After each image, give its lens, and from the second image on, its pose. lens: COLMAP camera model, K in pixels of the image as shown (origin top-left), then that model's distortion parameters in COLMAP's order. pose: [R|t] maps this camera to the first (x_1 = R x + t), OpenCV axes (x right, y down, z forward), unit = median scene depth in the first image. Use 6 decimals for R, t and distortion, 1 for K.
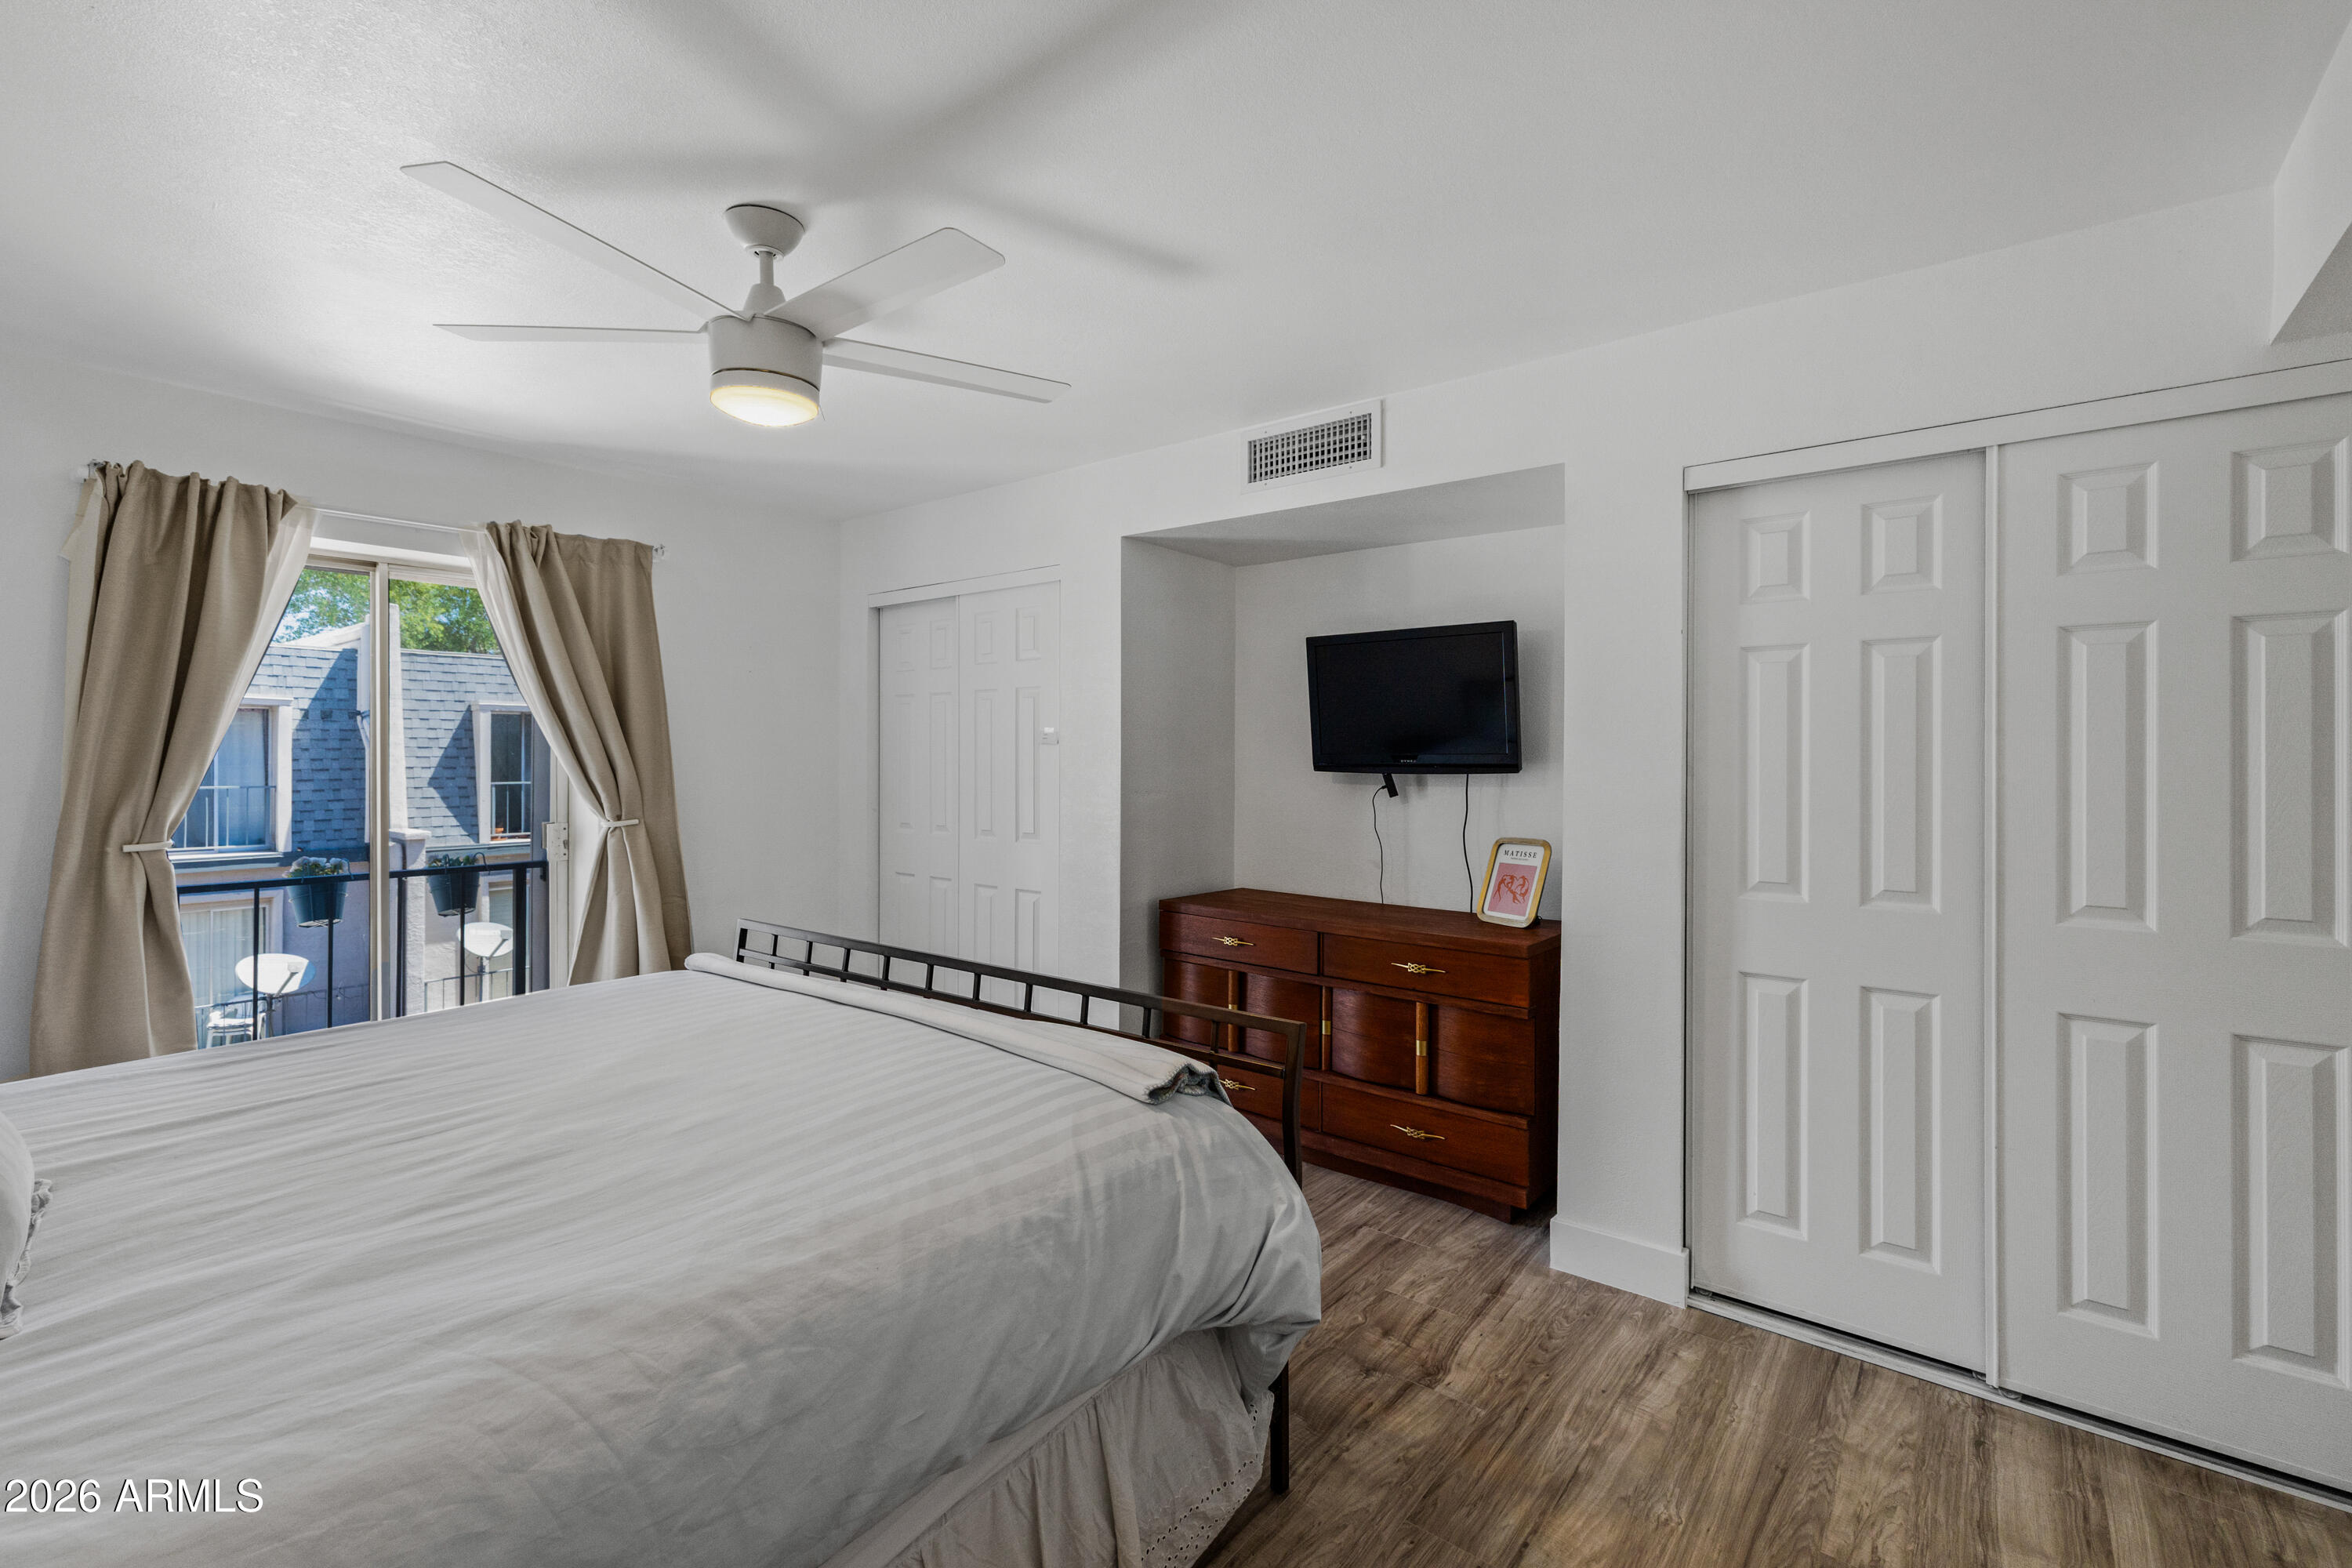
lens RADIAL K [[1073.1, 0, 1179.8], [0, 1073.1, 768.8], [0, 0, 1]] dist [-0.025862, -0.001455]
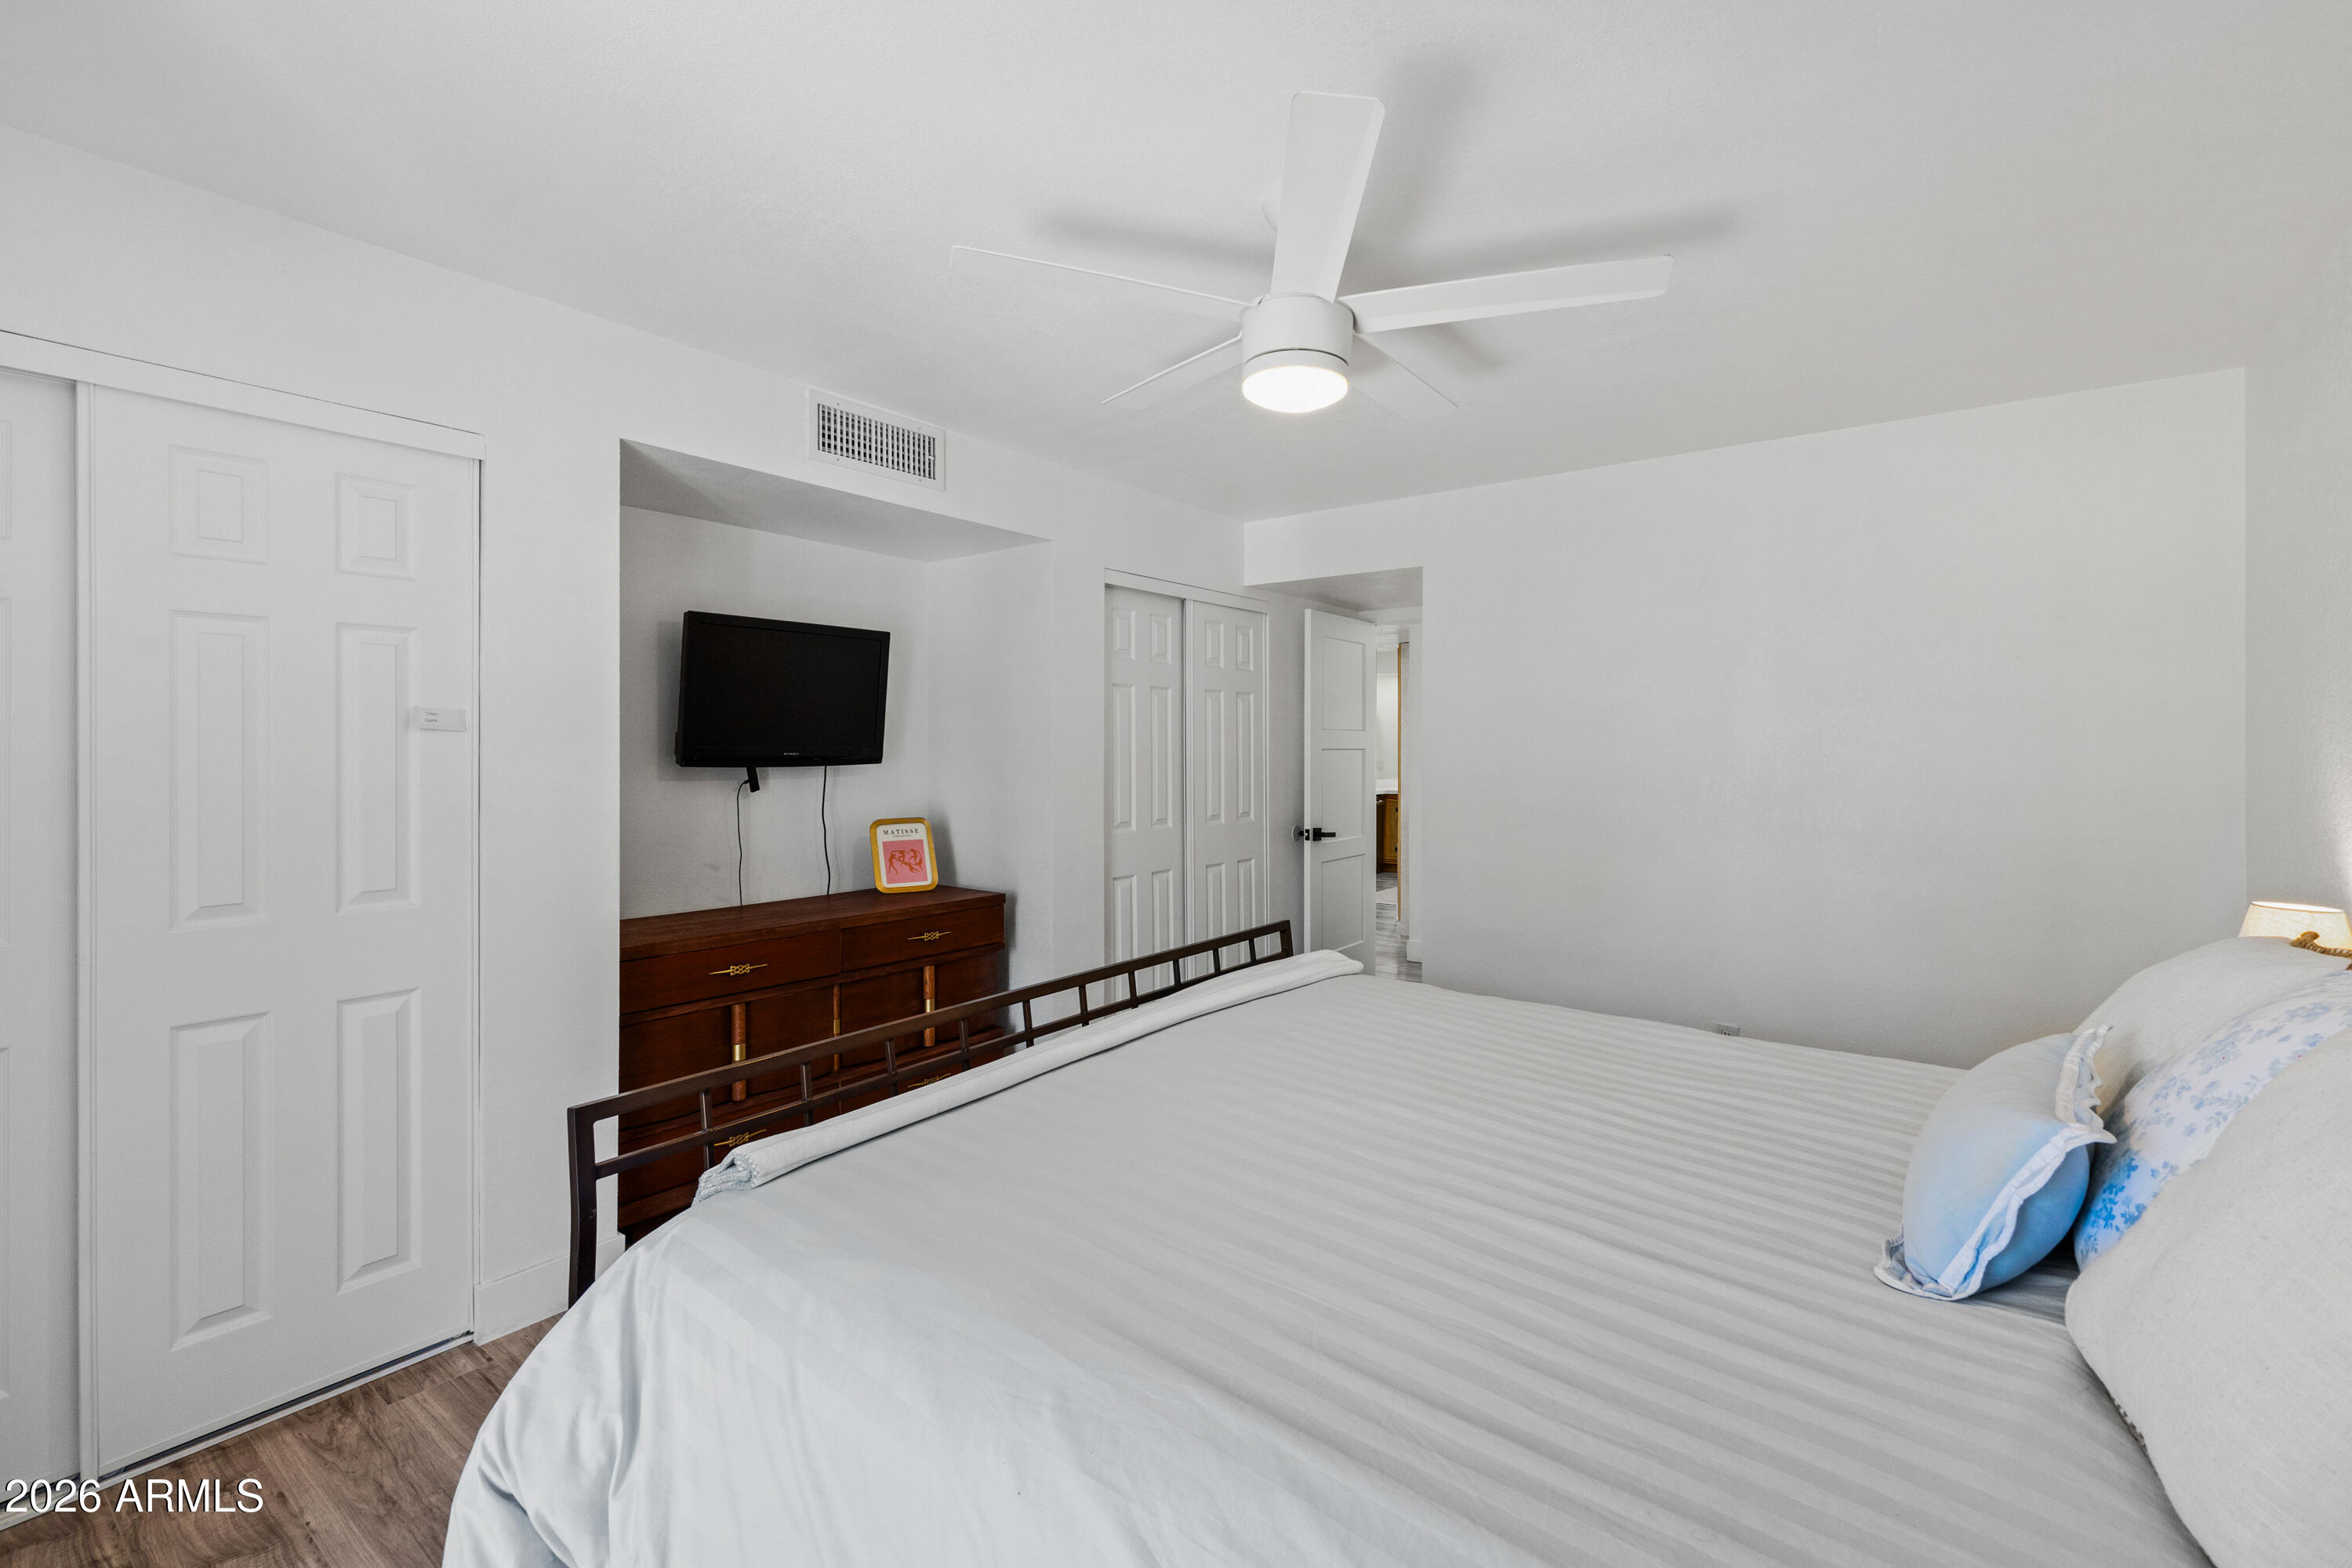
lens RADIAL K [[1031.0, 0, 1167.9], [0, 1031.0, 750.3], [0, 0, 1]] dist [-0.002521, 0.004138]
pose [[-0.040558, 0.004179, 0.999168, -0.922944], [0.017515, 0.999841, -0.003471, -0.001388], [-0.999024, 0.017360, -0.040624, 0.829705]]
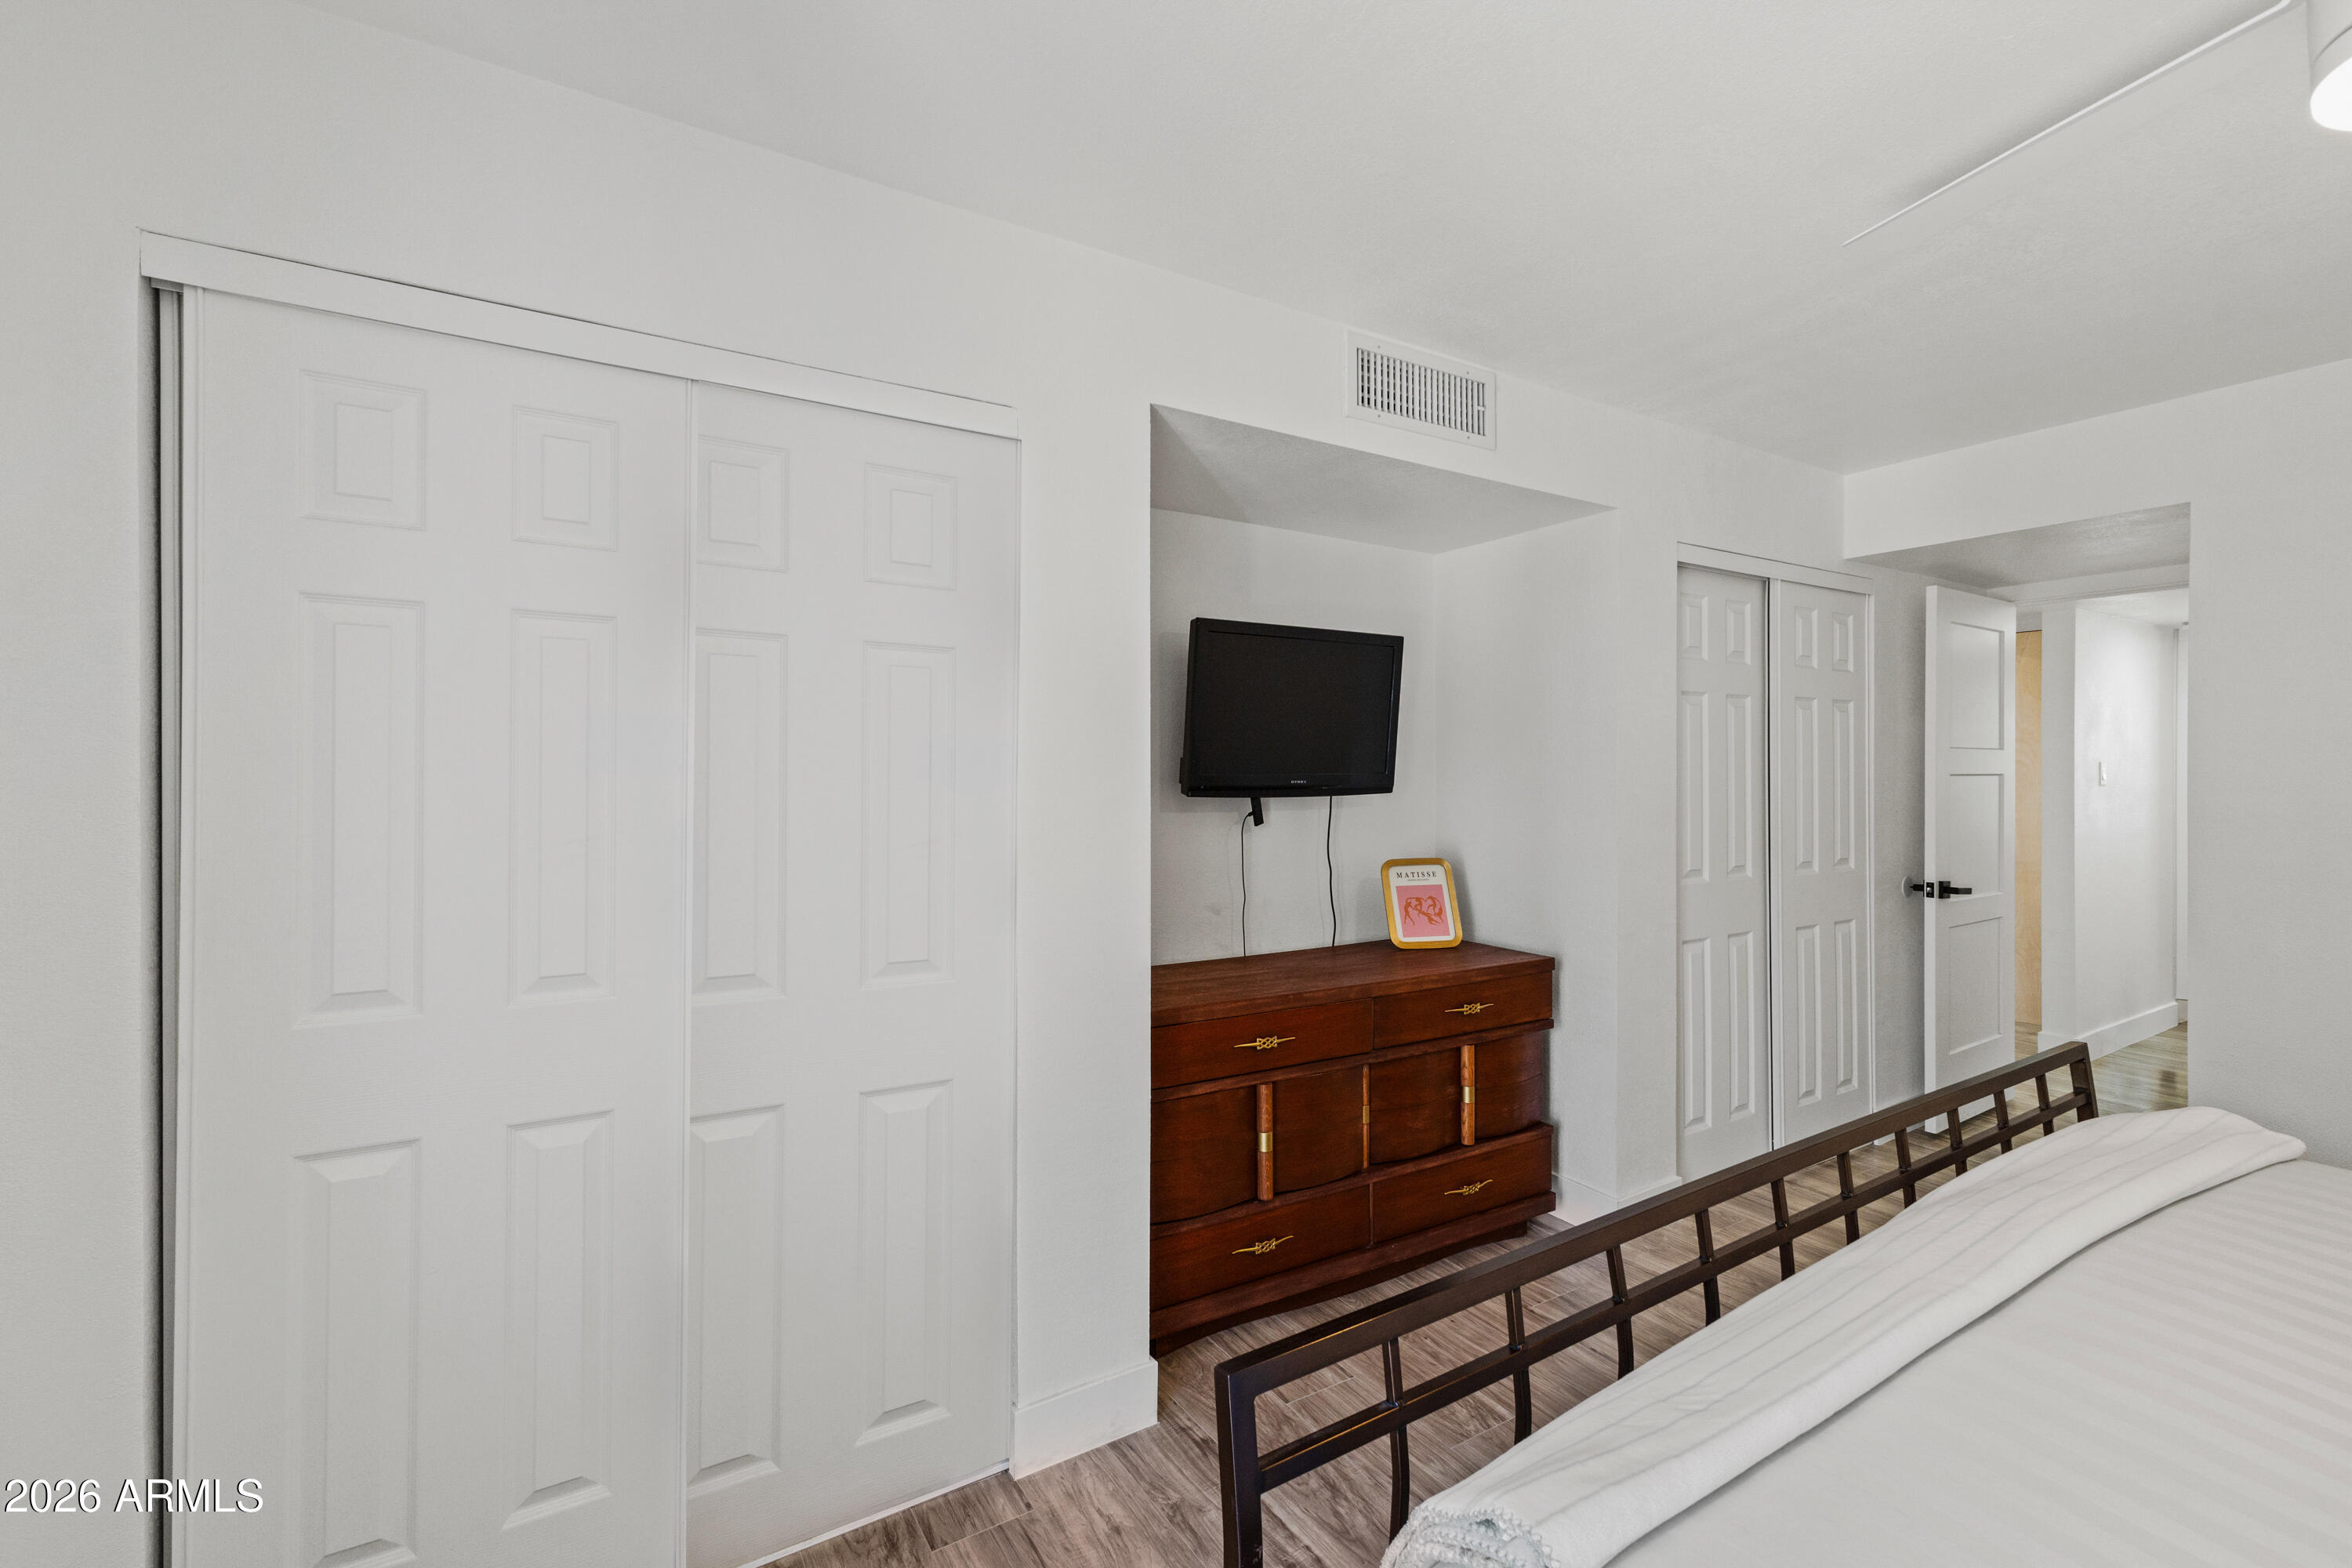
lens RADIAL K [[1031.0, 0, 1177.2], [0, 1031.0, 782.9], [0, 0, 1]] dist [-0.002521, 0.004138]
pose [[0.322001, -0.005737, 0.946722, -0.724515], [0.015900, 0.999873, 0.000651, -0.010536], [-0.946606, 0.014843, 0.322052, 0.997527]]
